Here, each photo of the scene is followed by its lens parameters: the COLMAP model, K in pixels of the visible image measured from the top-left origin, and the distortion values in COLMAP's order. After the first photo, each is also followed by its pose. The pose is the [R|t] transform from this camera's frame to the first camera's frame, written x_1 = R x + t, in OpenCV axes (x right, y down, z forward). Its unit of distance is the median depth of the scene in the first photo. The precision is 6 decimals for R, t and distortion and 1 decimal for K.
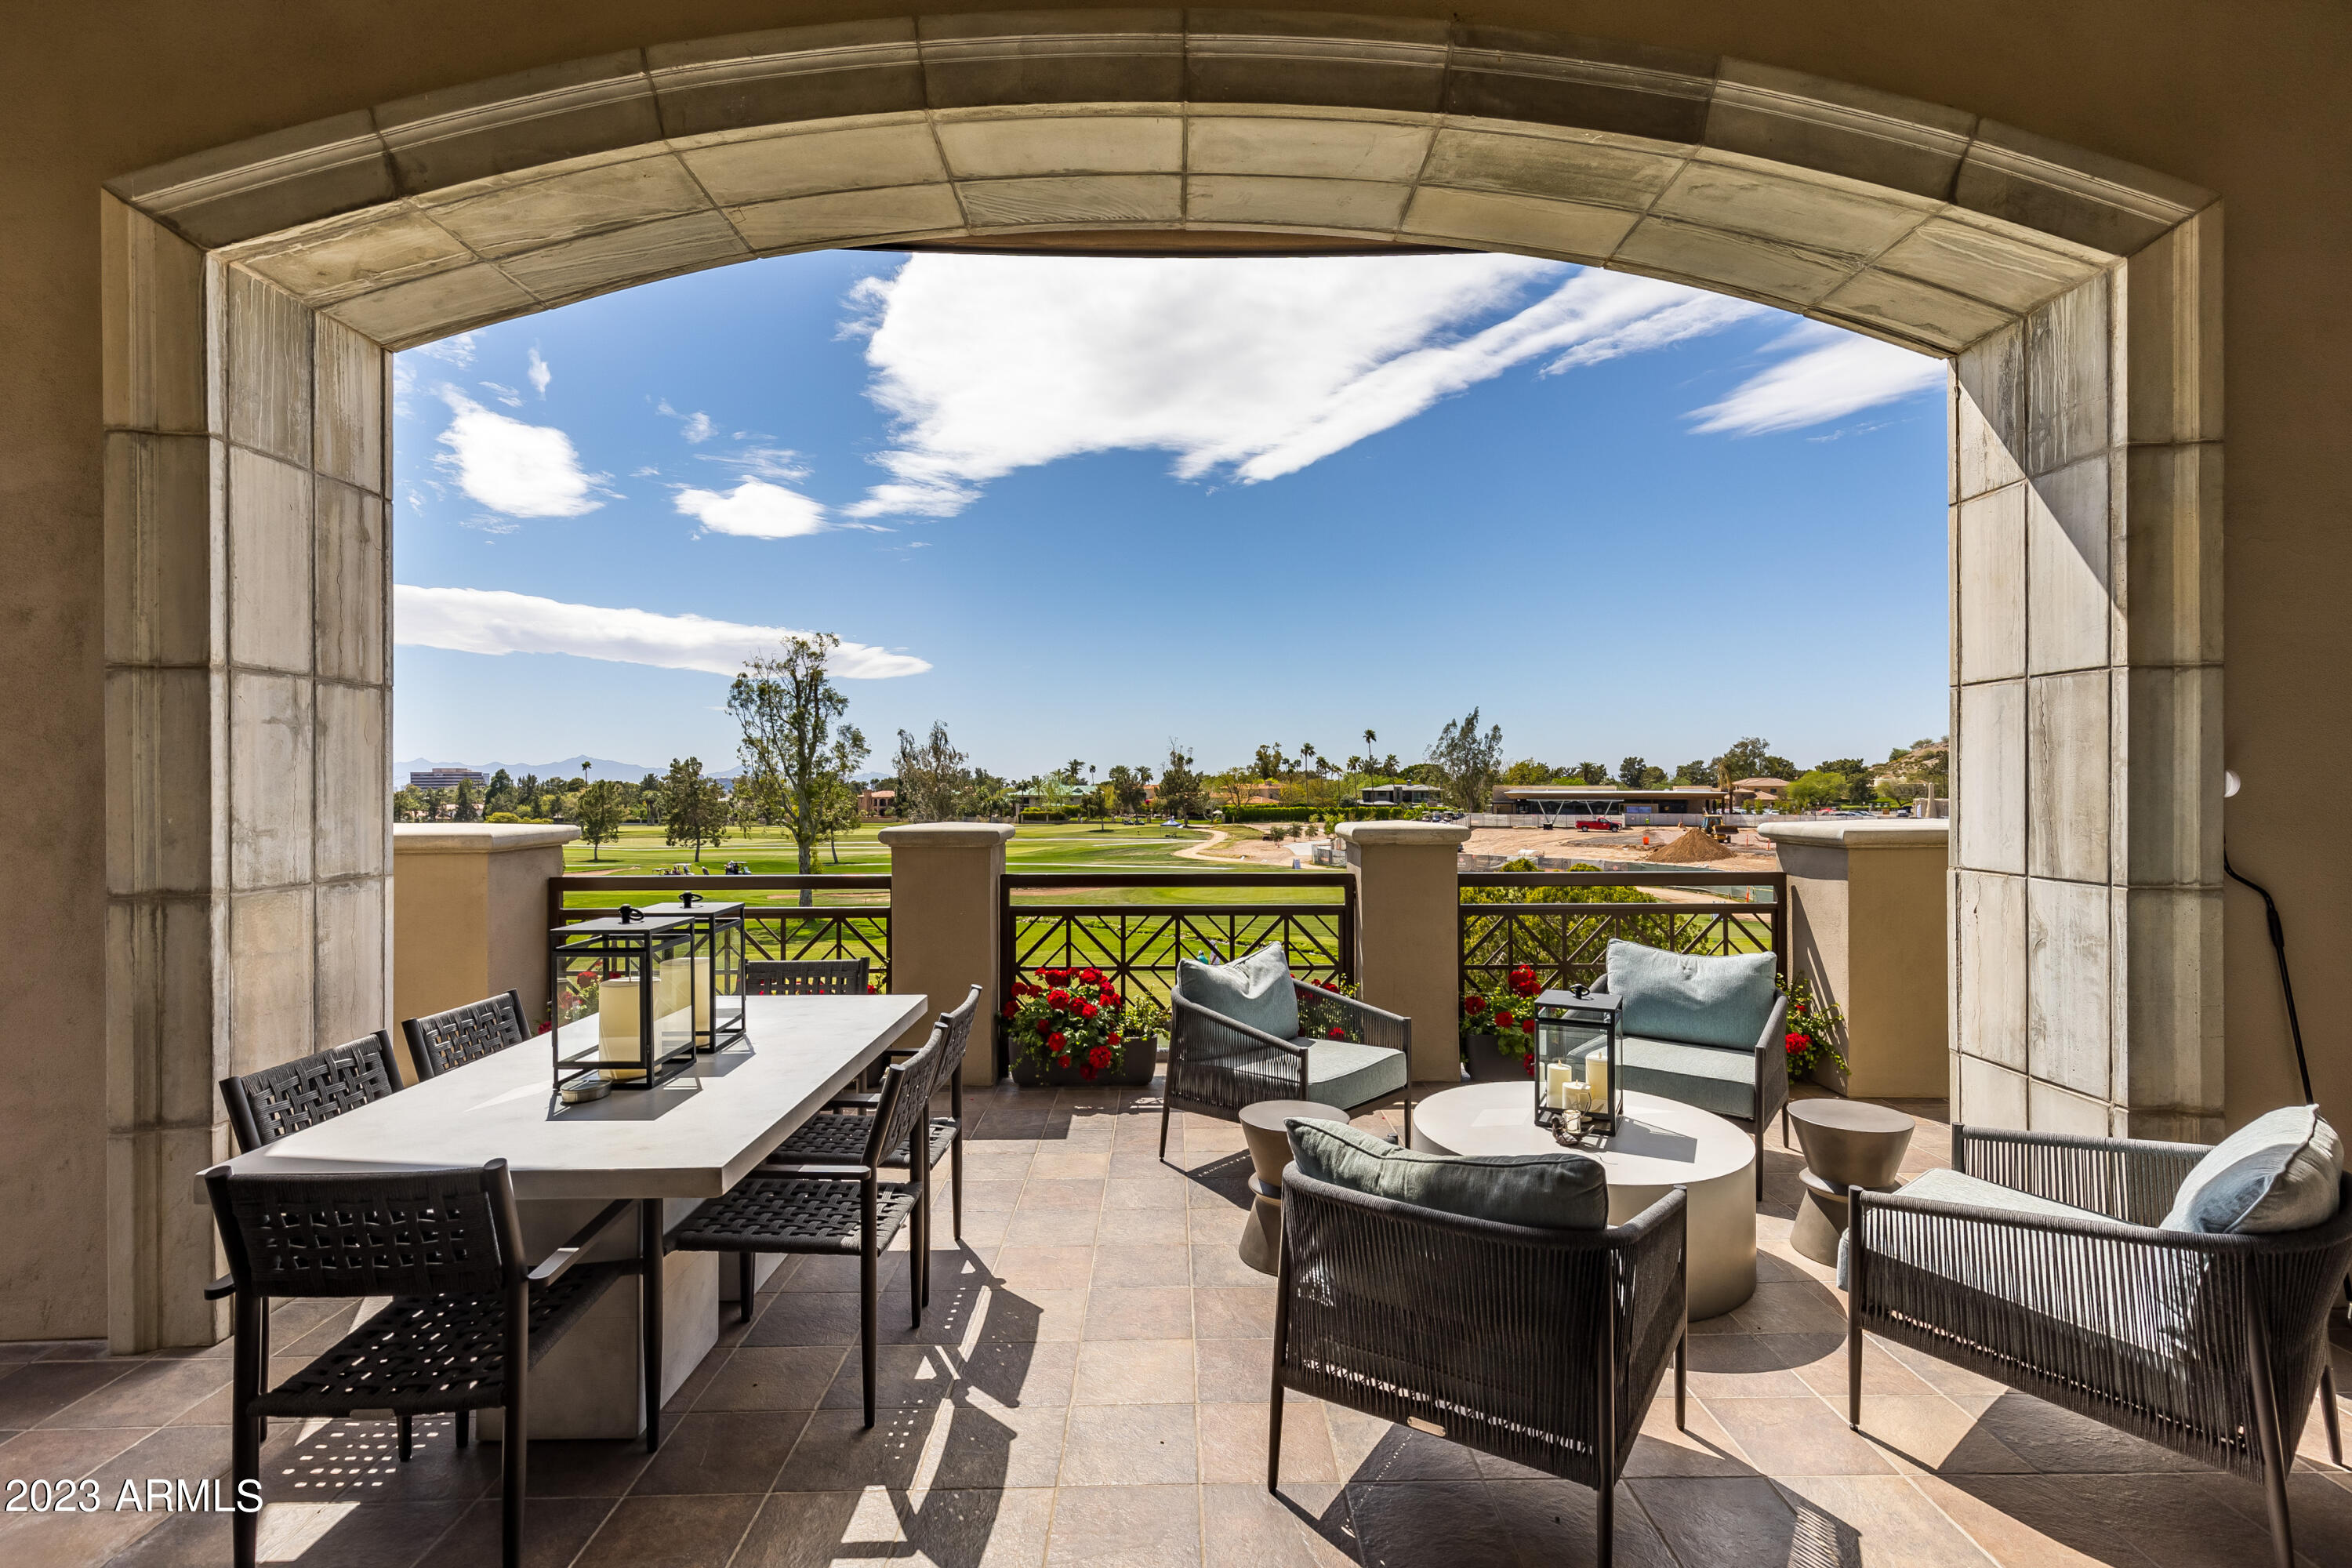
lens RADIAL K [[1117.4, 0, 1176.0], [0, 1117.4, 784.0], [0, 0, 1]] dist [-0.000675, 0.000033]
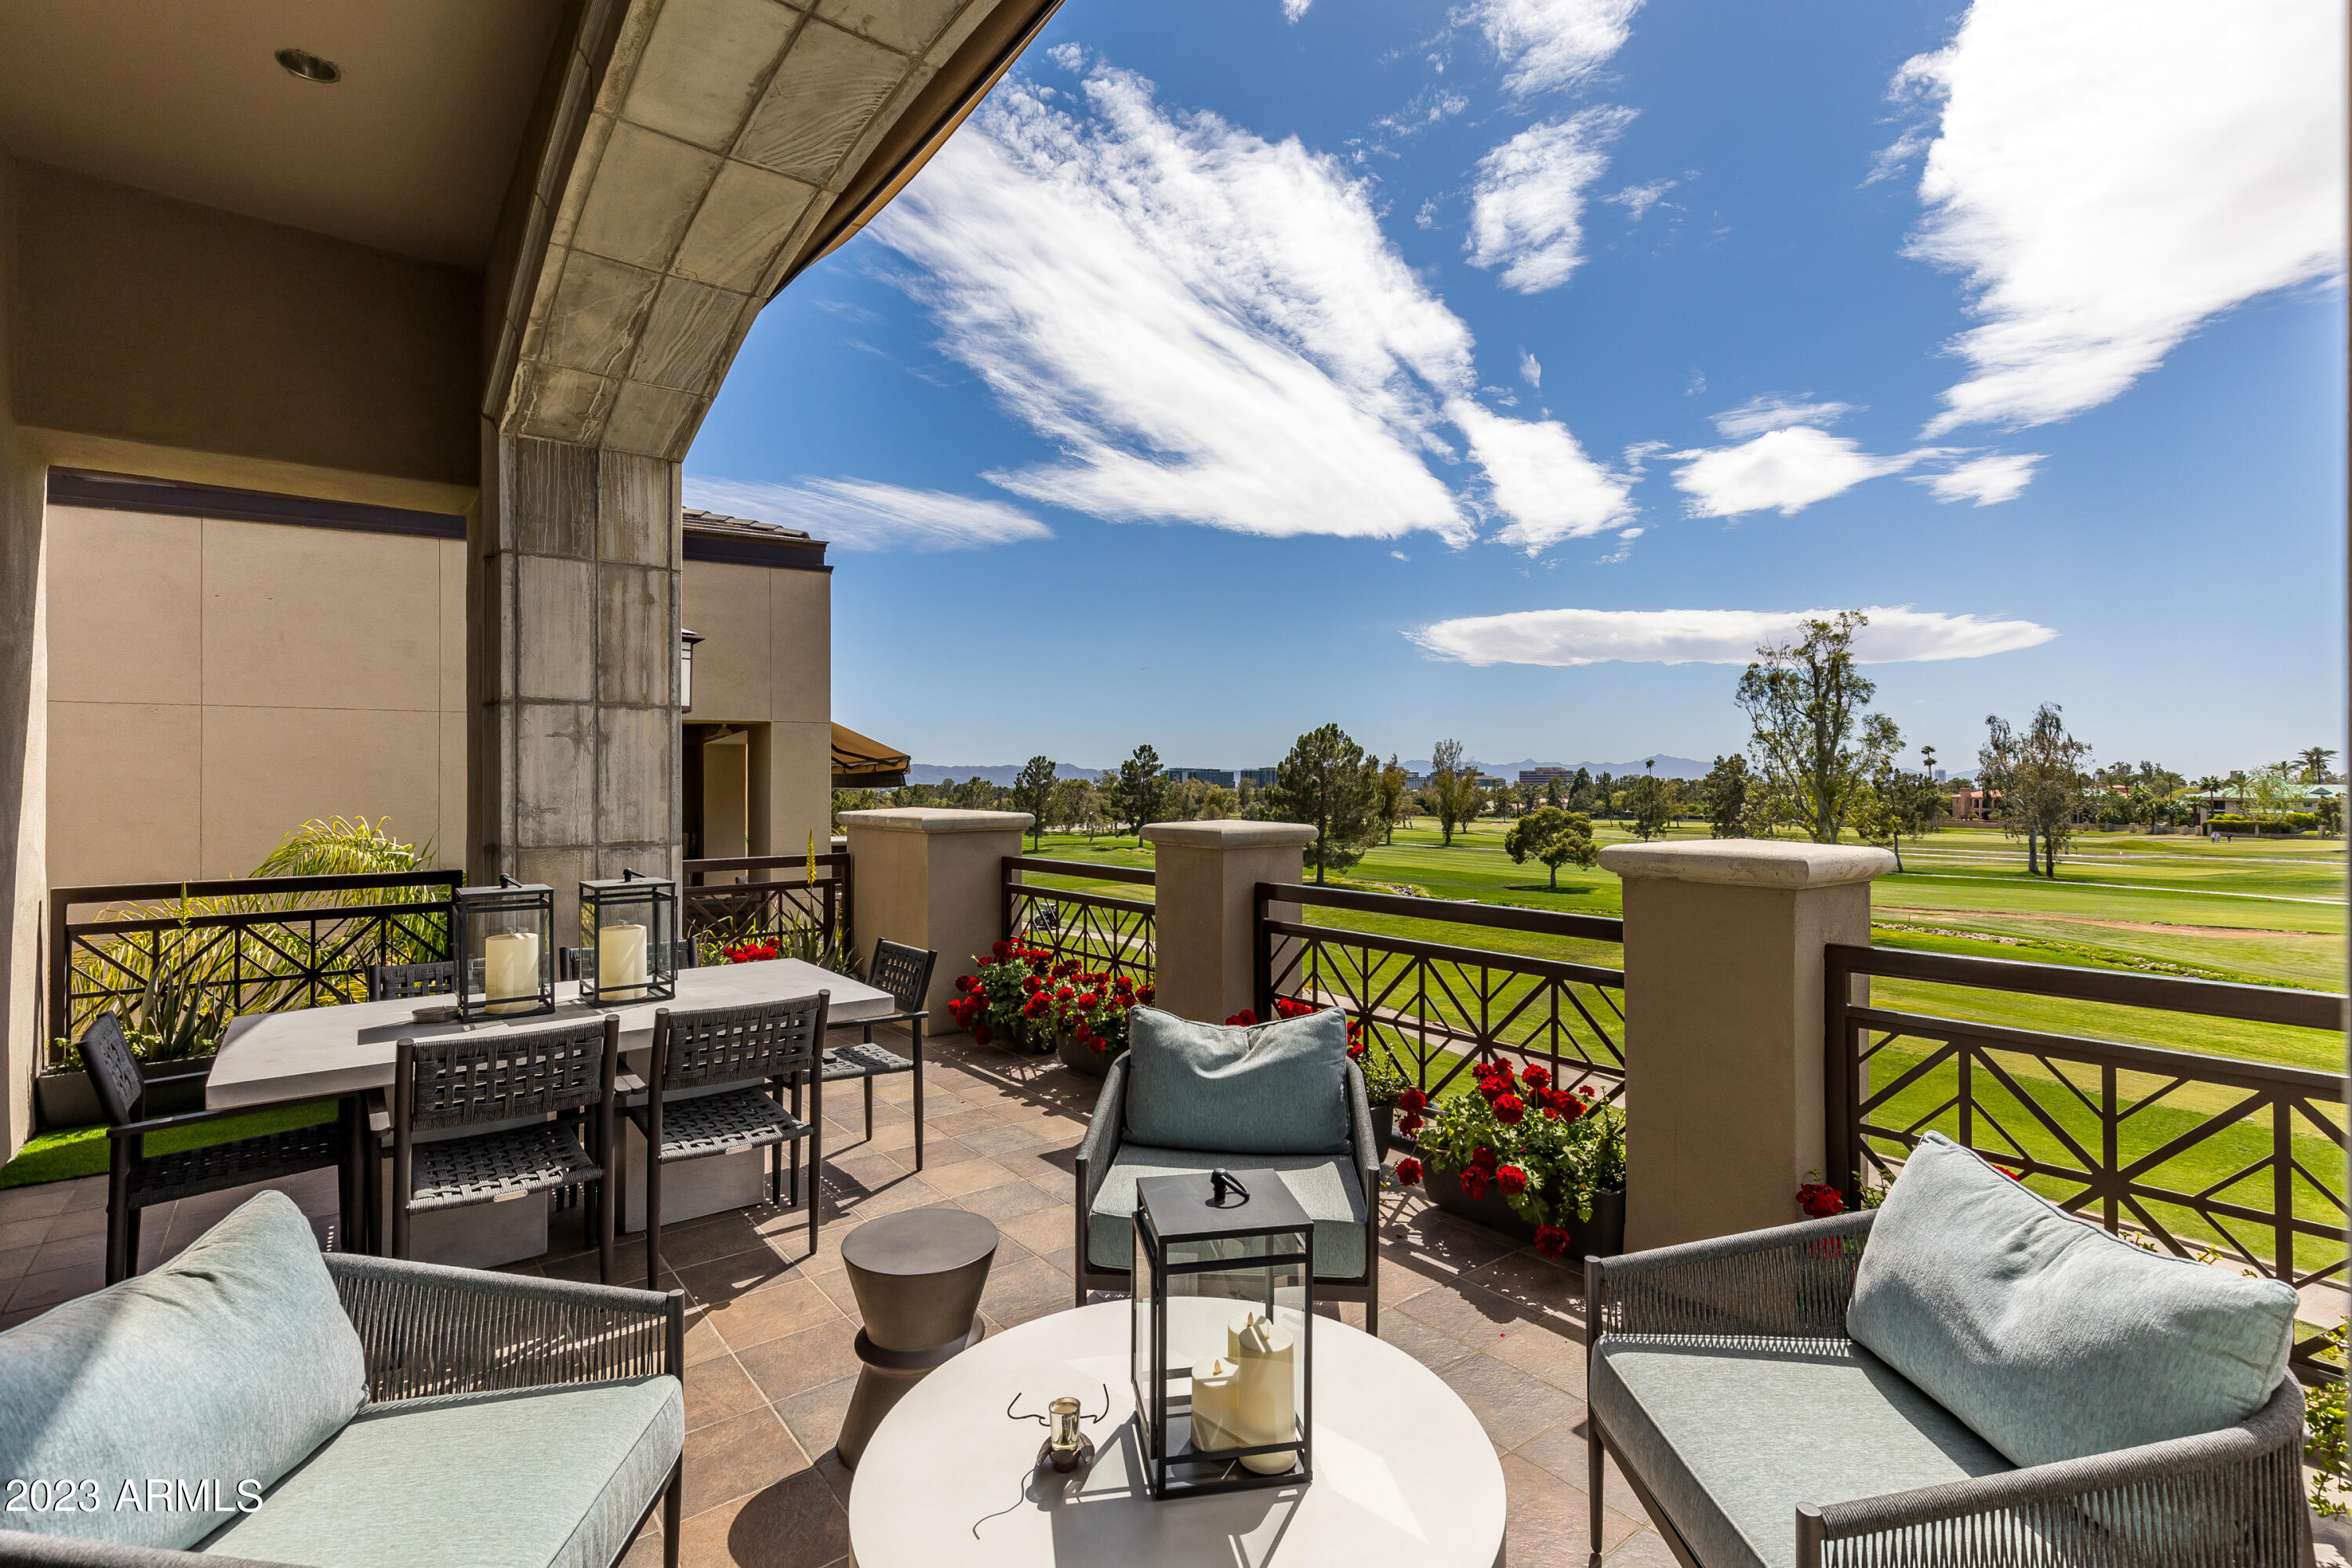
lens RADIAL K [[1090.7, 0, 1176.0], [0, 1090.7, 784.0], [0, 0, 1]] dist [0.001569, 0.000124]
pose [[0.609944, 0.003579, -0.792436, 0.473449], [-0.001521, 0.999993, 0.003346, 0.001538], [0.792443, -0.000836, 0.609946, 0.431925]]
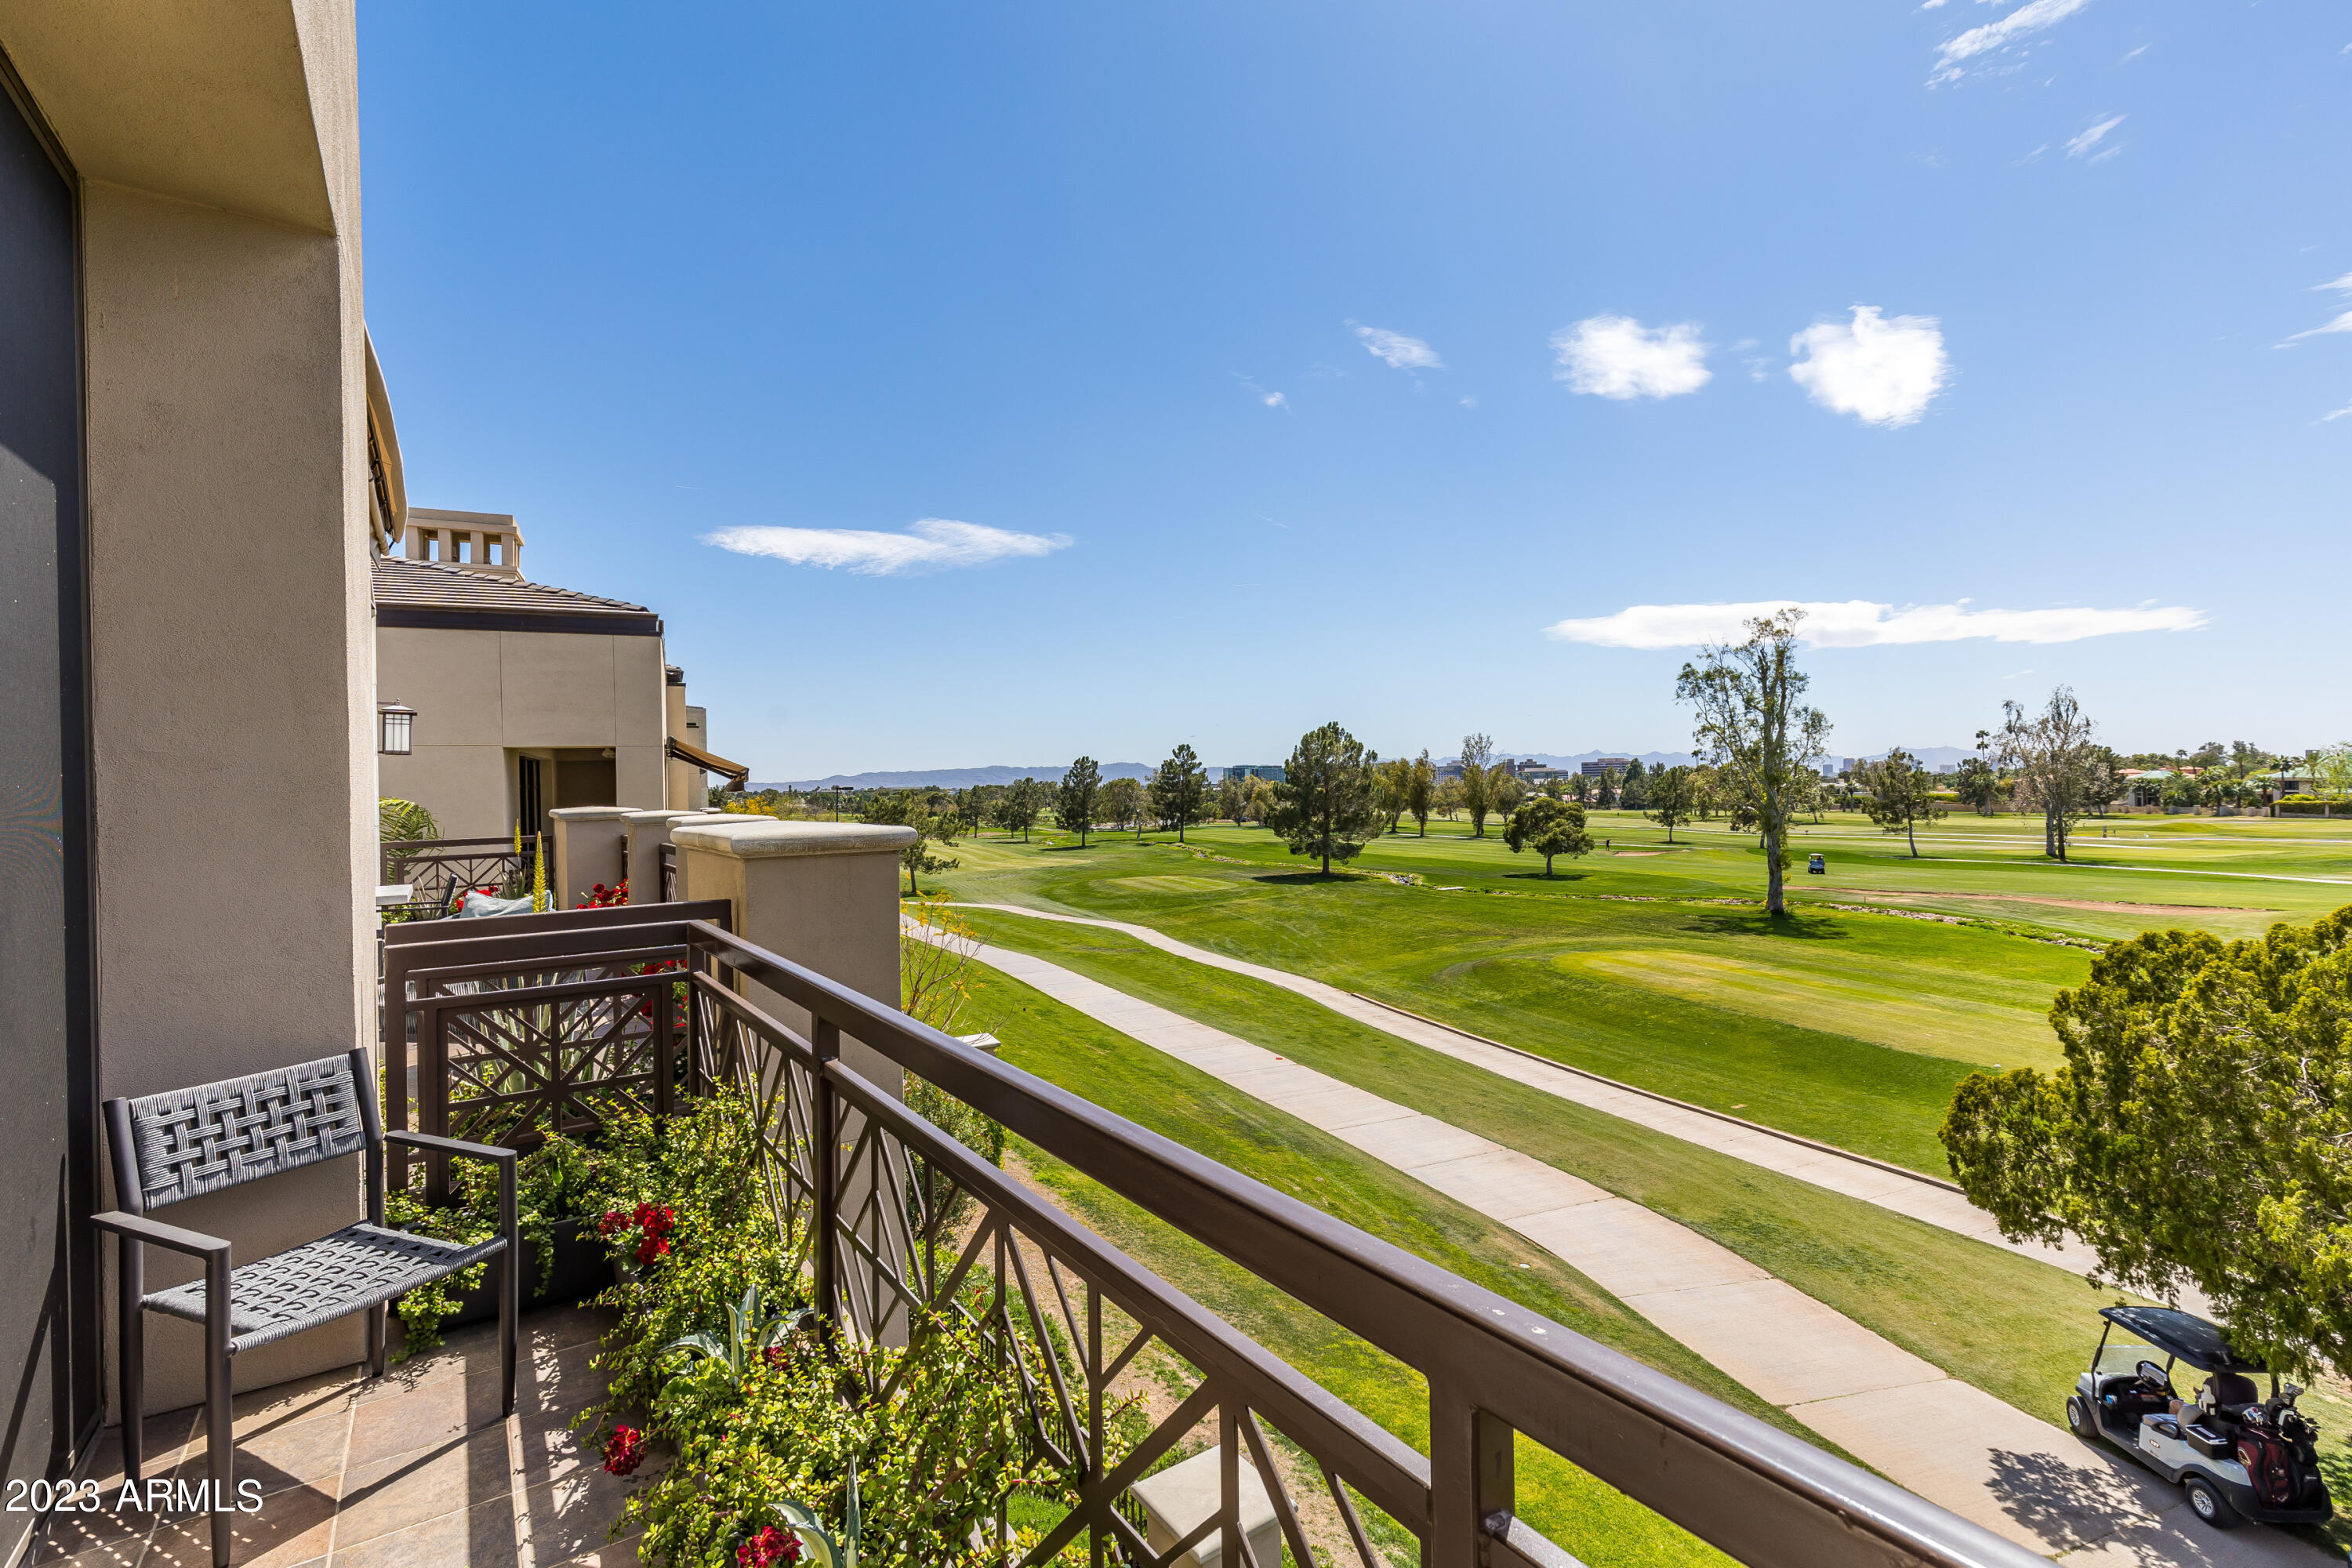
lens RADIAL K [[1090.7, 0, 1176.0], [0, 1090.7, 784.0], [0, 0, 1]] dist [0.001569, 0.000124]
pose [[0.545828, -0.003562, -0.837890, 1.695550], [0.015055, 0.999871, 0.005557, -0.005247], [0.837762, -0.015648, 0.545811, 0.640318]]
